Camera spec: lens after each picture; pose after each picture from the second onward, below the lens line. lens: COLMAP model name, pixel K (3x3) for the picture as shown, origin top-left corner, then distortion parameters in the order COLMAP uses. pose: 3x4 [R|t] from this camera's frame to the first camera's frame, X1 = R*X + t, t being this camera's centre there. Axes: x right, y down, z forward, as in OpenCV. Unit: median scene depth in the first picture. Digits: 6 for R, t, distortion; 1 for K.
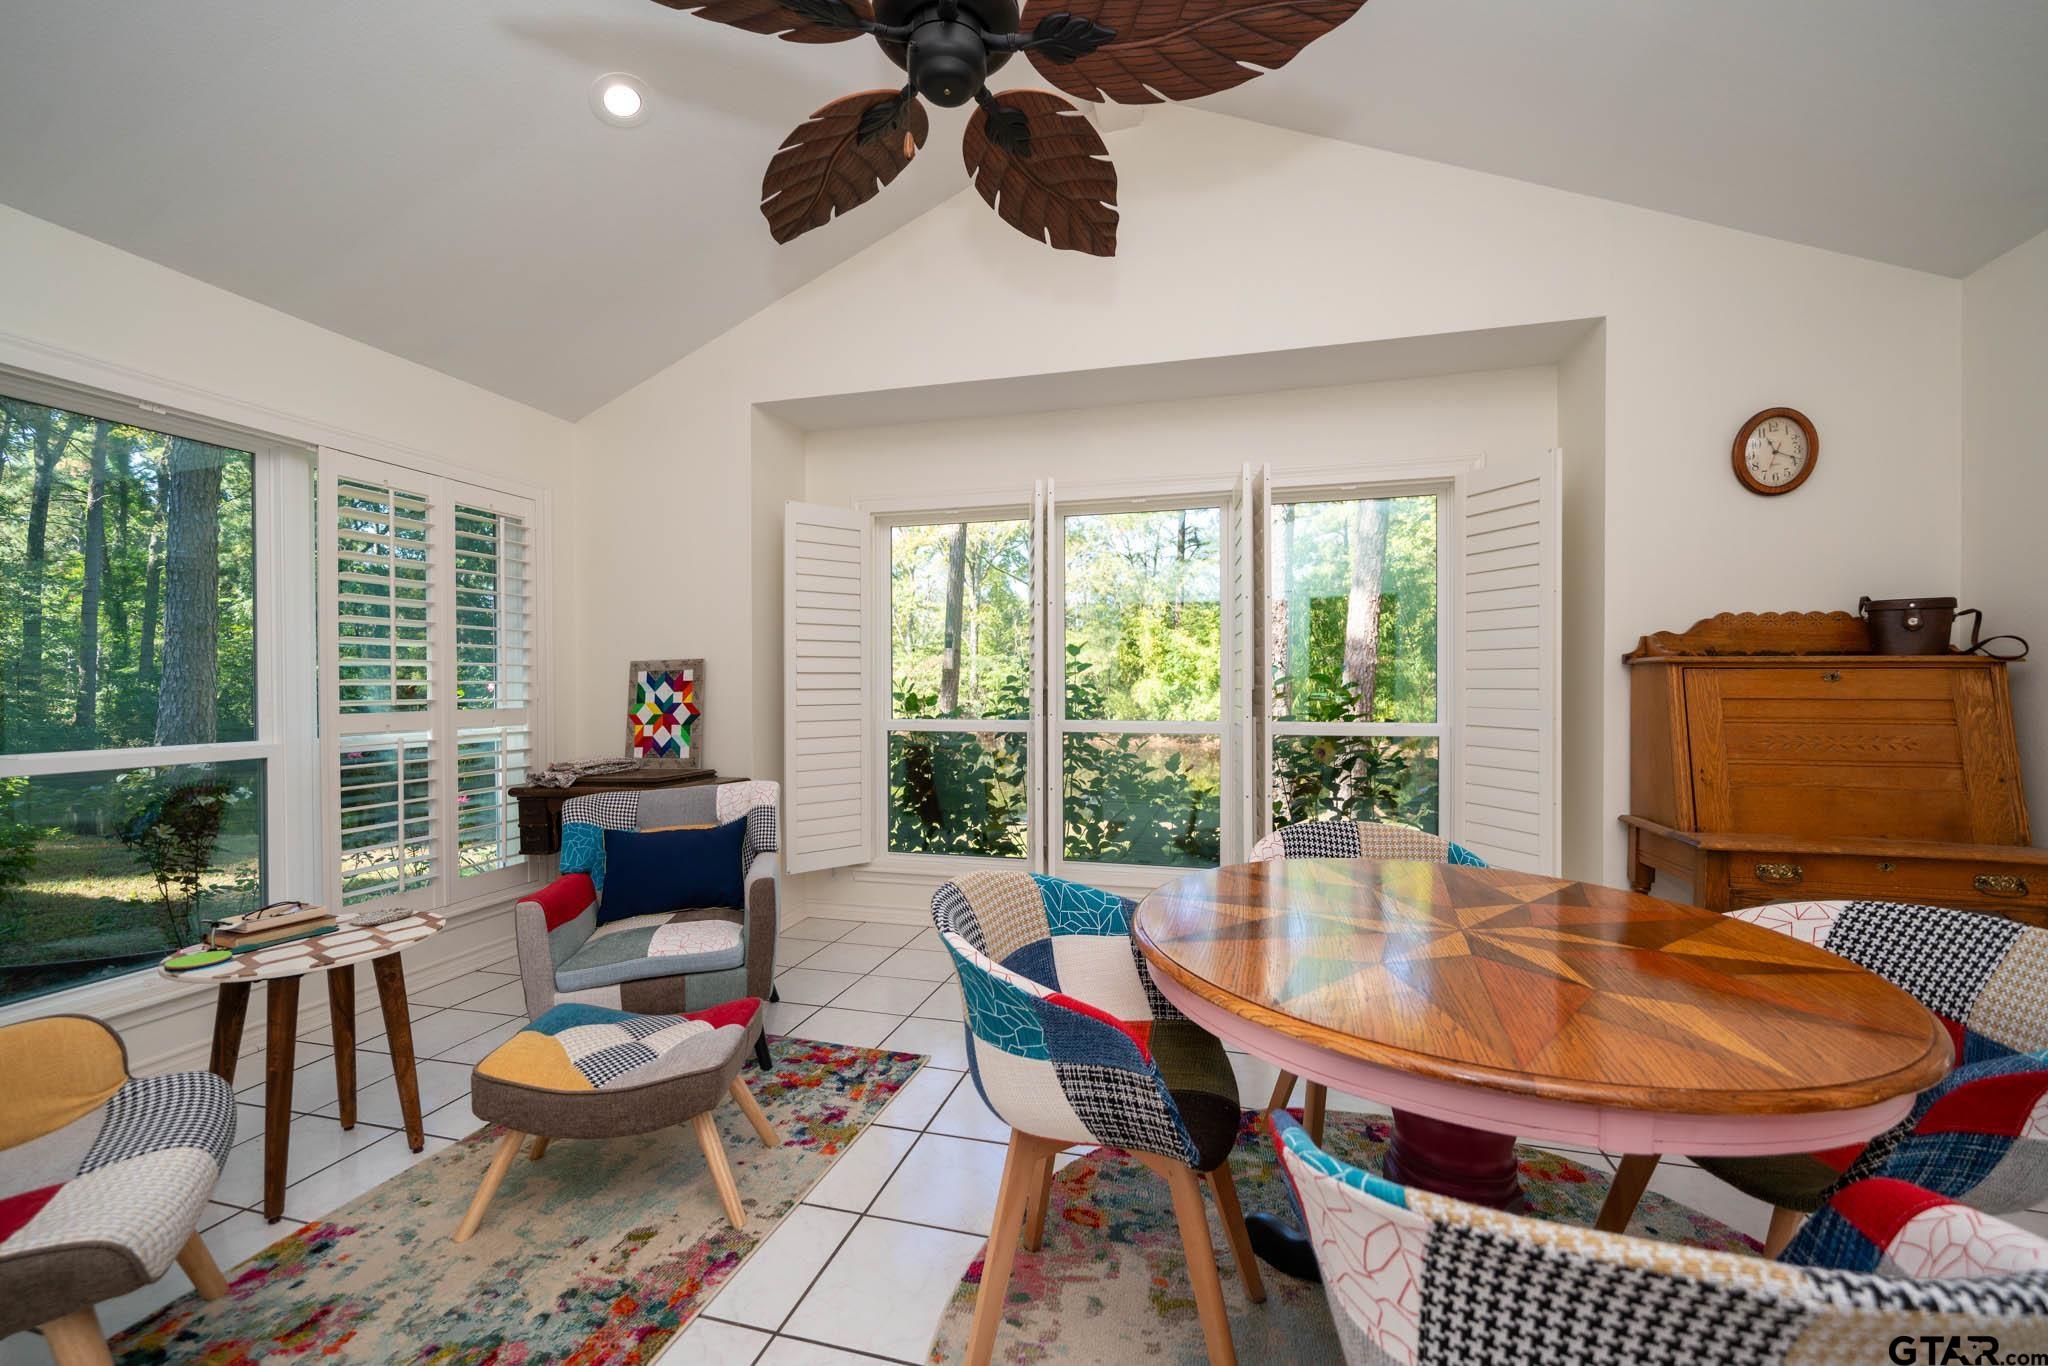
lens RADIAL K [[810.0, 0, 1024.3], [0, 810.0, 689.6], [0, 0, 1]] dist [-0.001940, 0.000049]
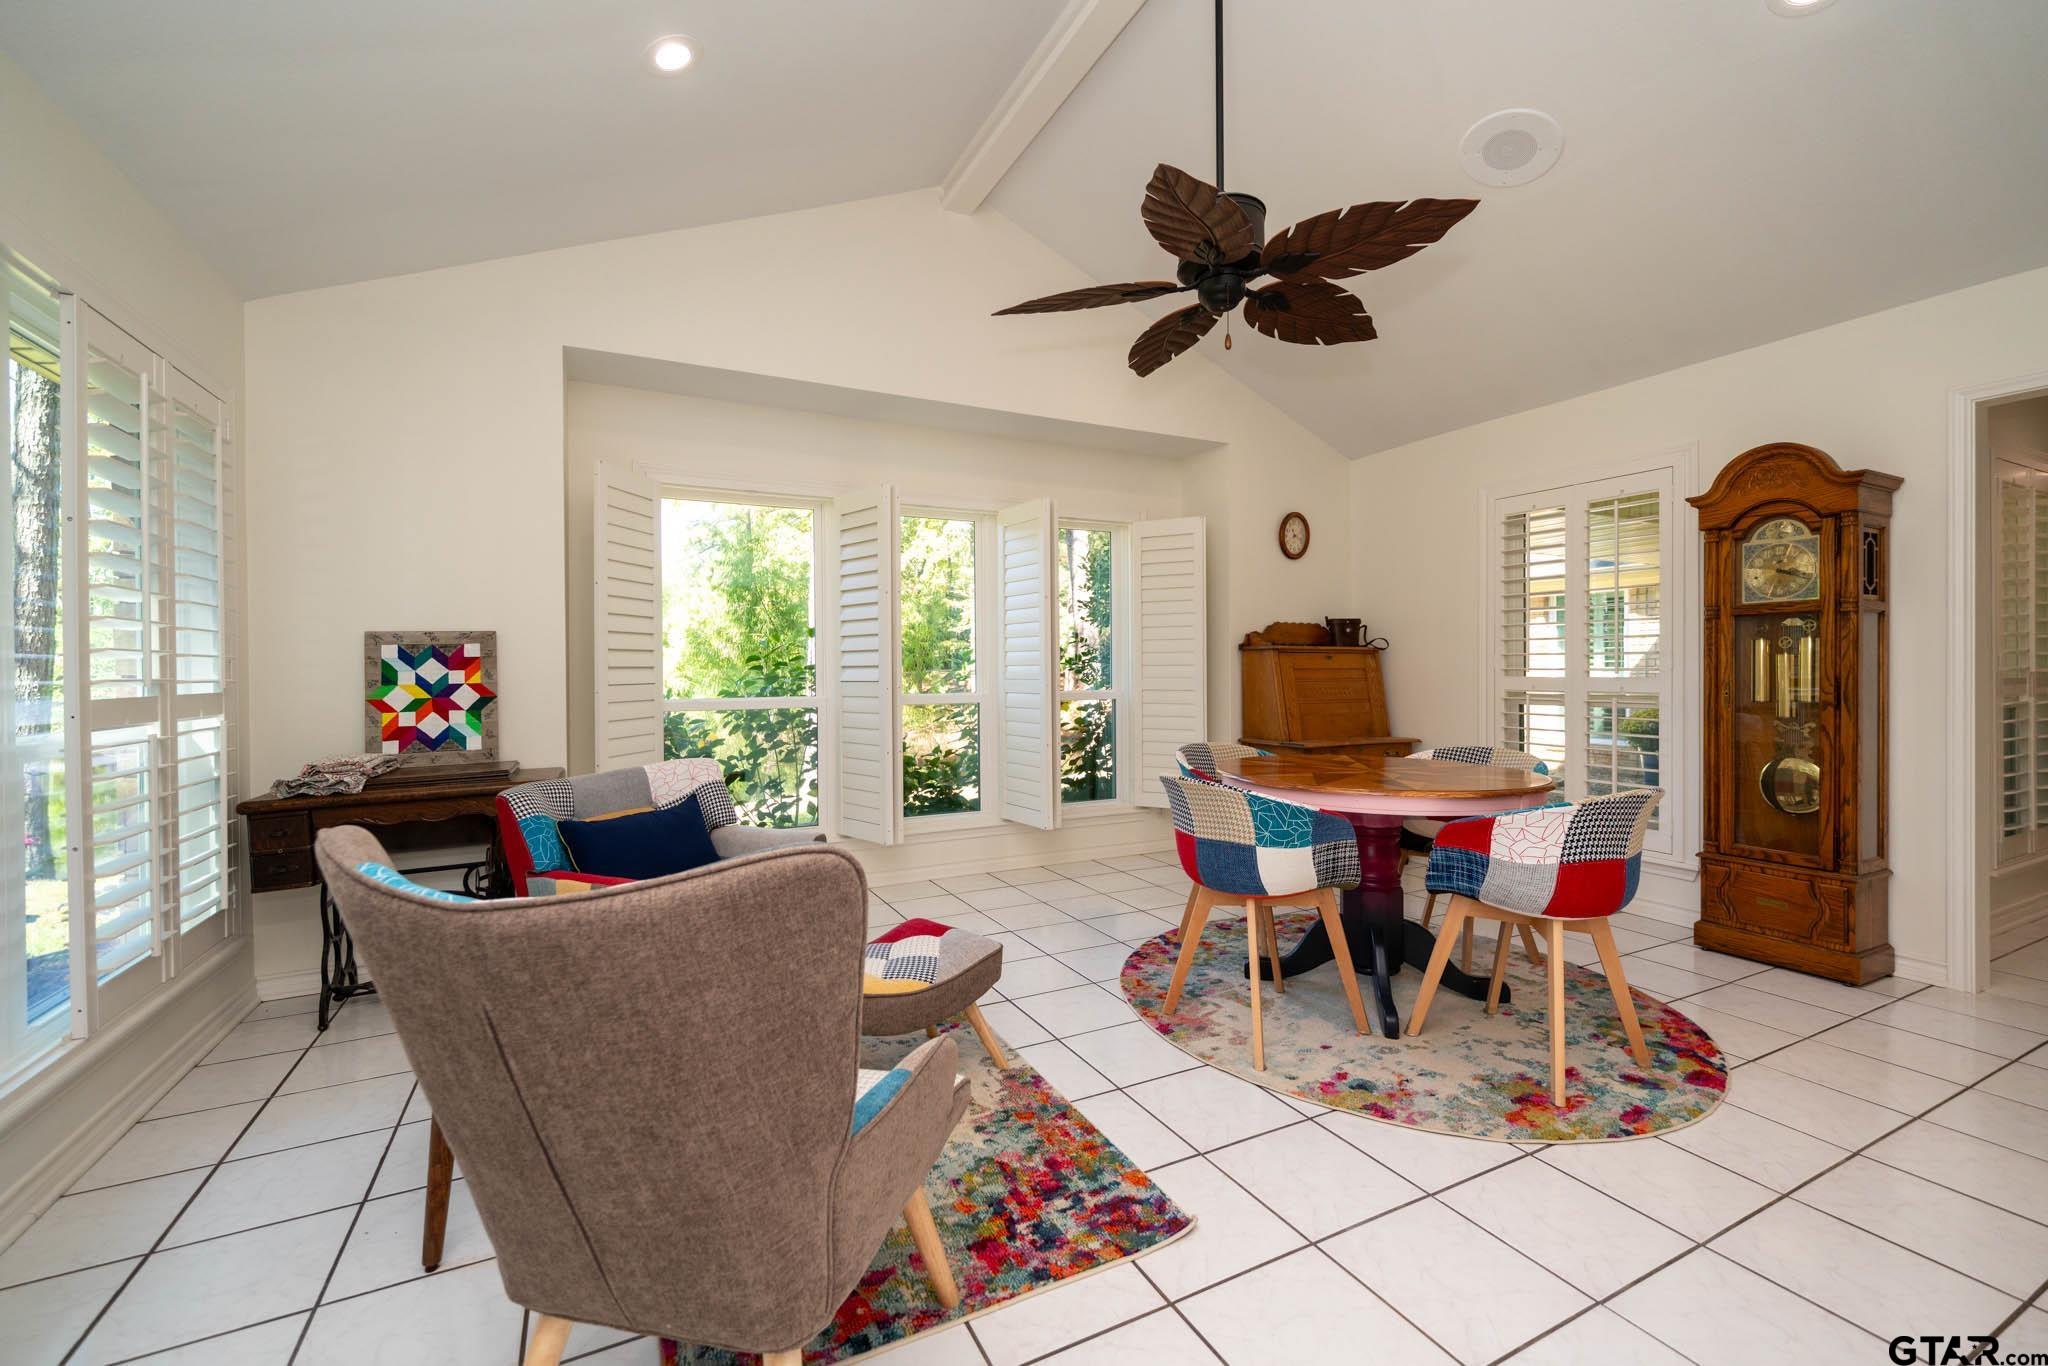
lens RADIAL K [[810.0, 0, 1042.4], [0, 810.0, 677.5], [0, 0, 1]] dist [-0.001940, 0.000049]
pose [[0.754709, -0.008855, 0.655999, -0.521292], [0.009674, 0.999950, 0.002368, 0.014015], [-0.655988, 0.004558, 0.754758, -0.011834]]
